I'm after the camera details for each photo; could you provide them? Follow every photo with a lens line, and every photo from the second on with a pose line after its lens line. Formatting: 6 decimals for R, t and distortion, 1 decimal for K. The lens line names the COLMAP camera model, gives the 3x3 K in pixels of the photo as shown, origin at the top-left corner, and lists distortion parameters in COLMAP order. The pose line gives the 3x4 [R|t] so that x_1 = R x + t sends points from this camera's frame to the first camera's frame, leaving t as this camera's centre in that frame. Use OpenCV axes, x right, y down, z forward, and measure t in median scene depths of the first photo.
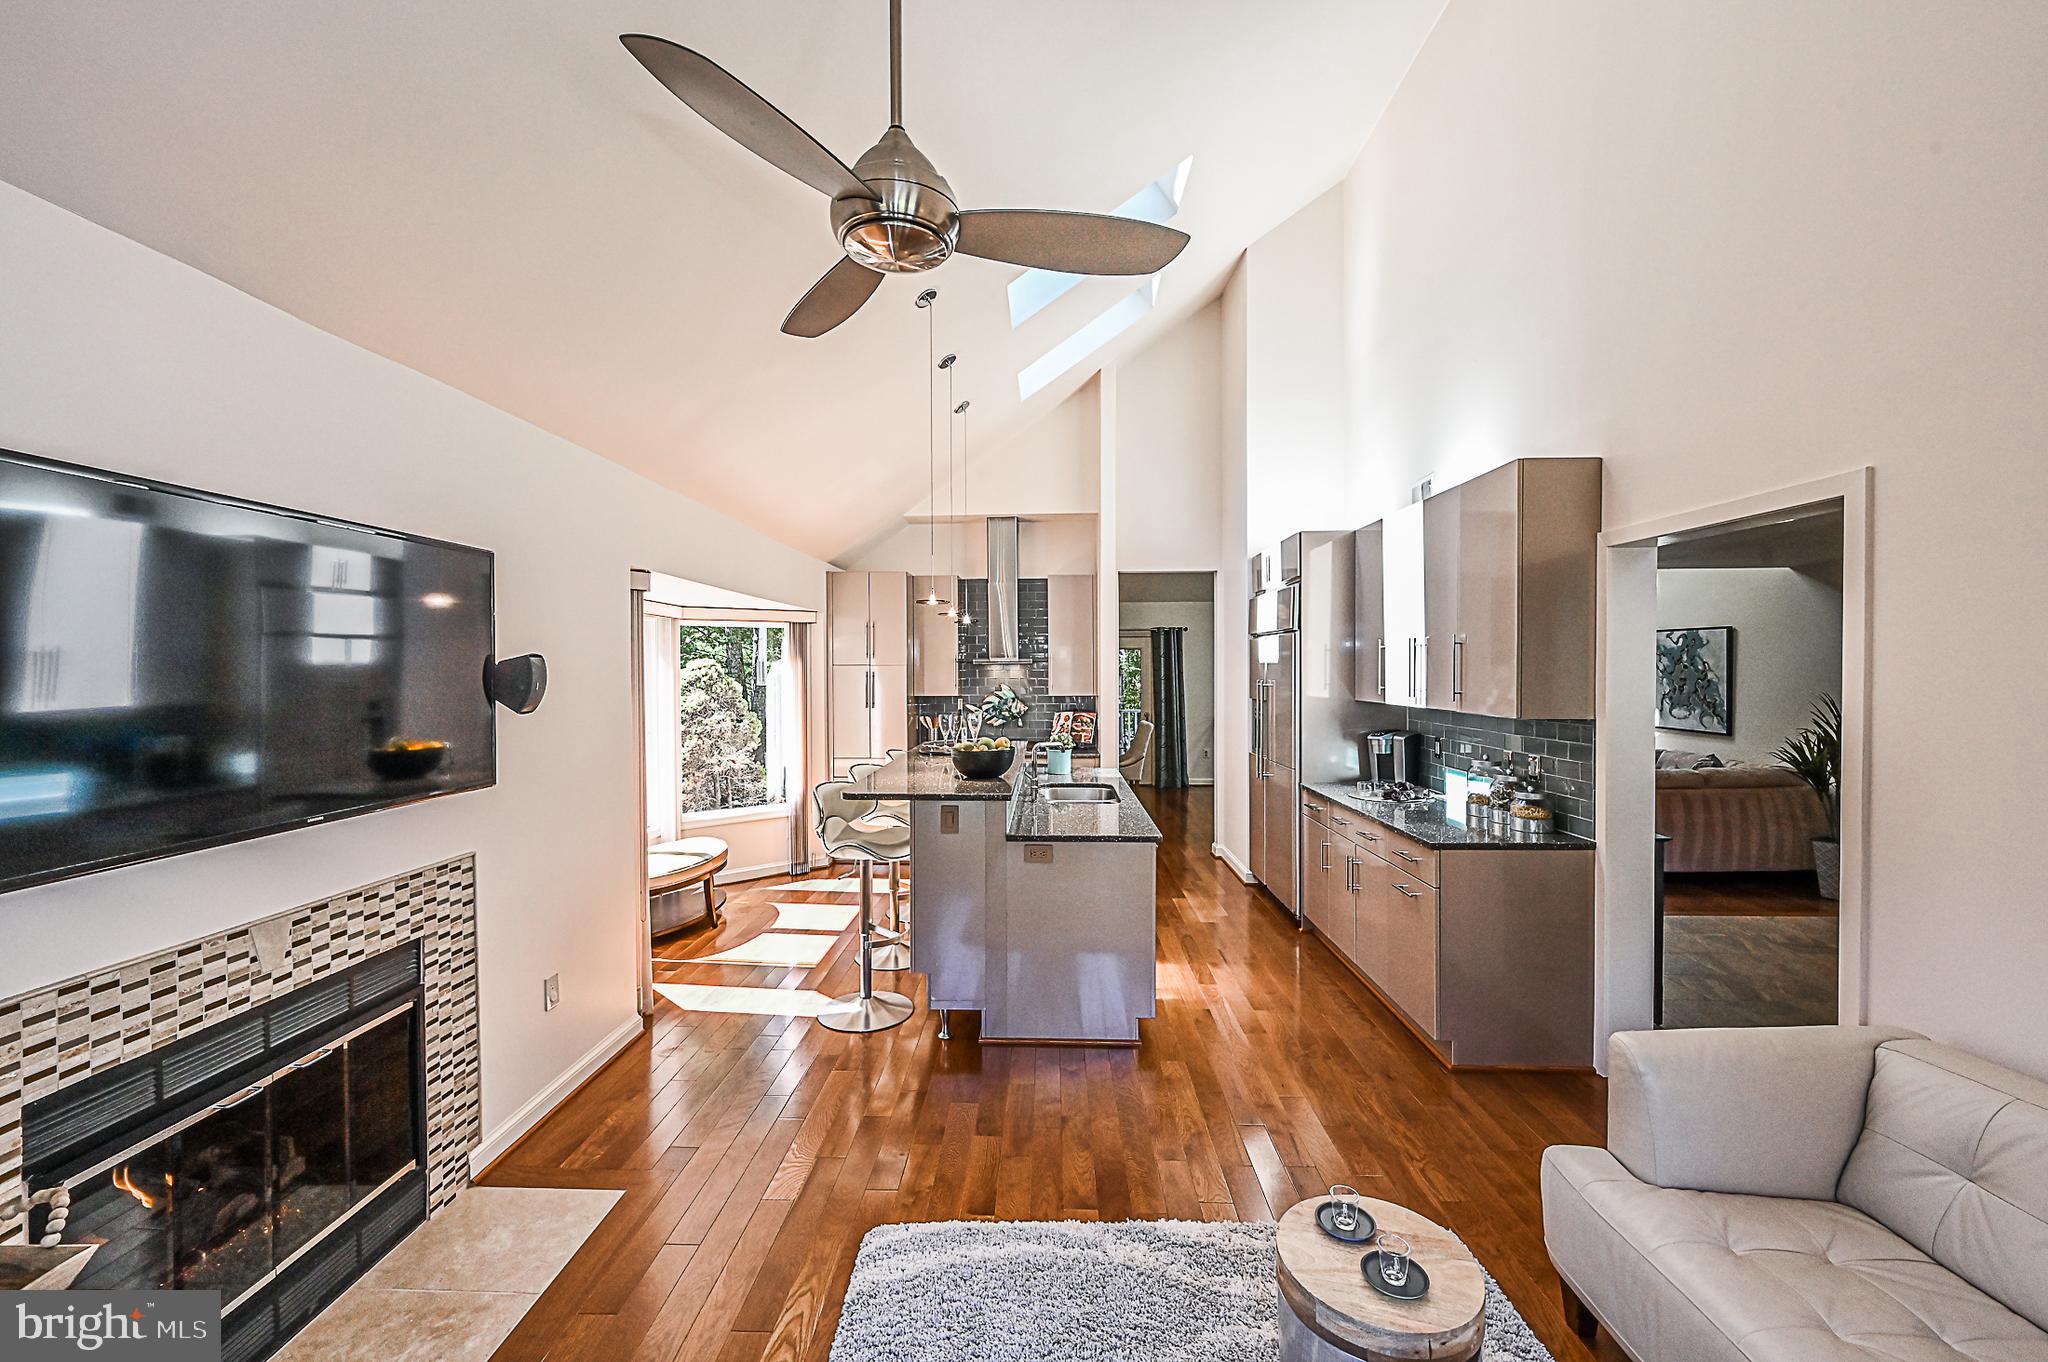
lens RADIAL K [[810.4, 0, 1024.0], [0, 810.4, 681.0], [0, 0, 1]] dist [0.018174, 0.000160]
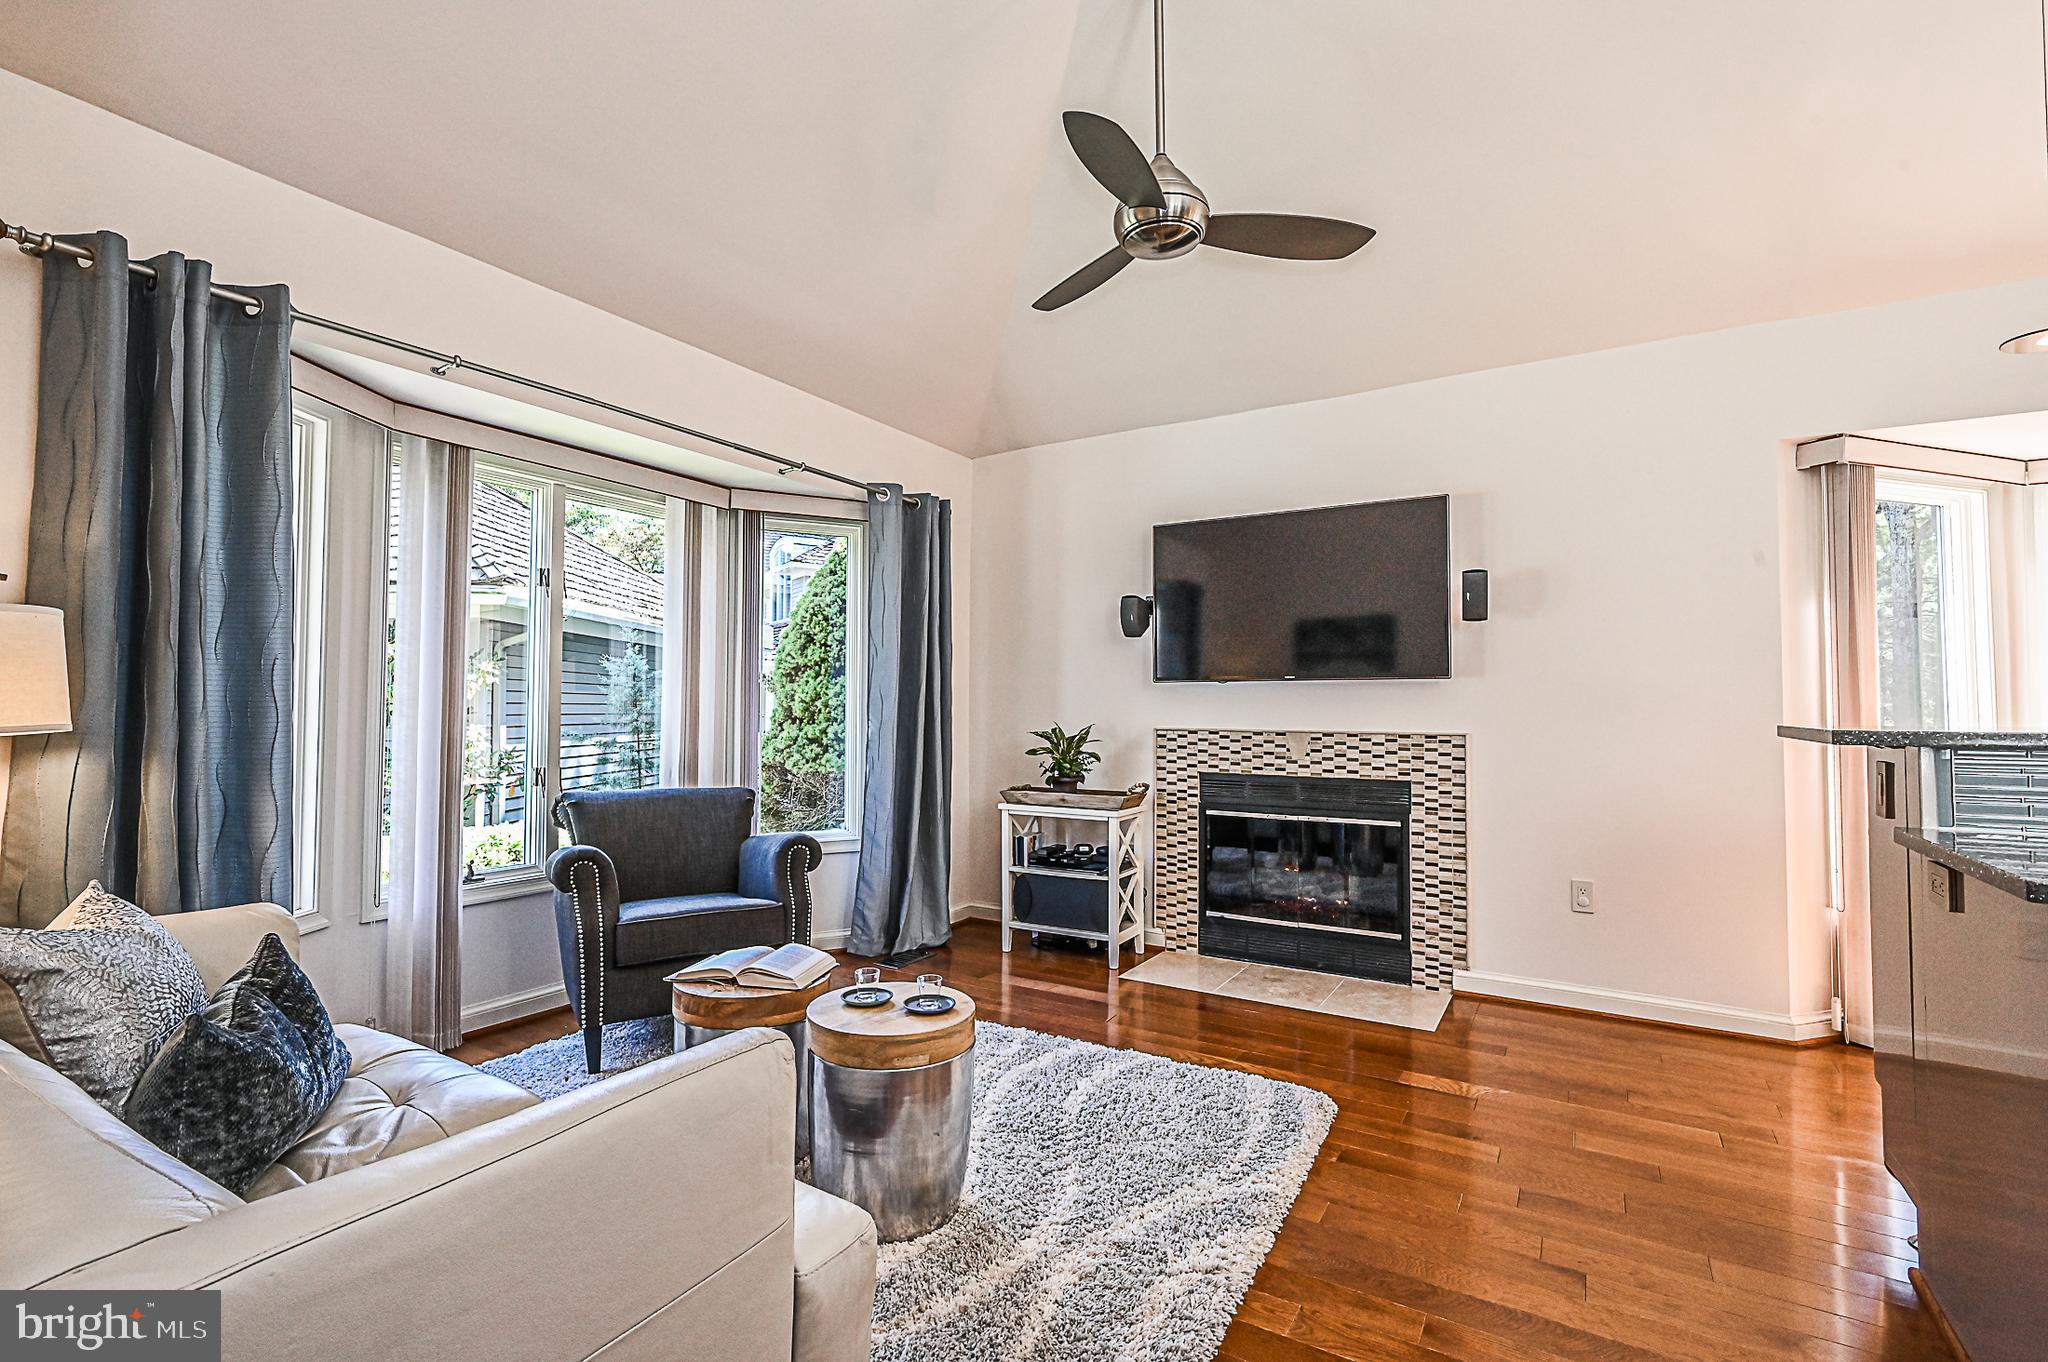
lens RADIAL K [[937.8, 0, 1024.0], [0, 937.8, 681.0], [0, 0, 1]] dist [-0.000647, 0.000120]
pose [[-0.492532, -0.027037, -0.869874, 0.958540], [-0.016745, 0.999627, -0.021589, 0.180847], [0.870133, 0.003933, -0.492801, 1.178376]]
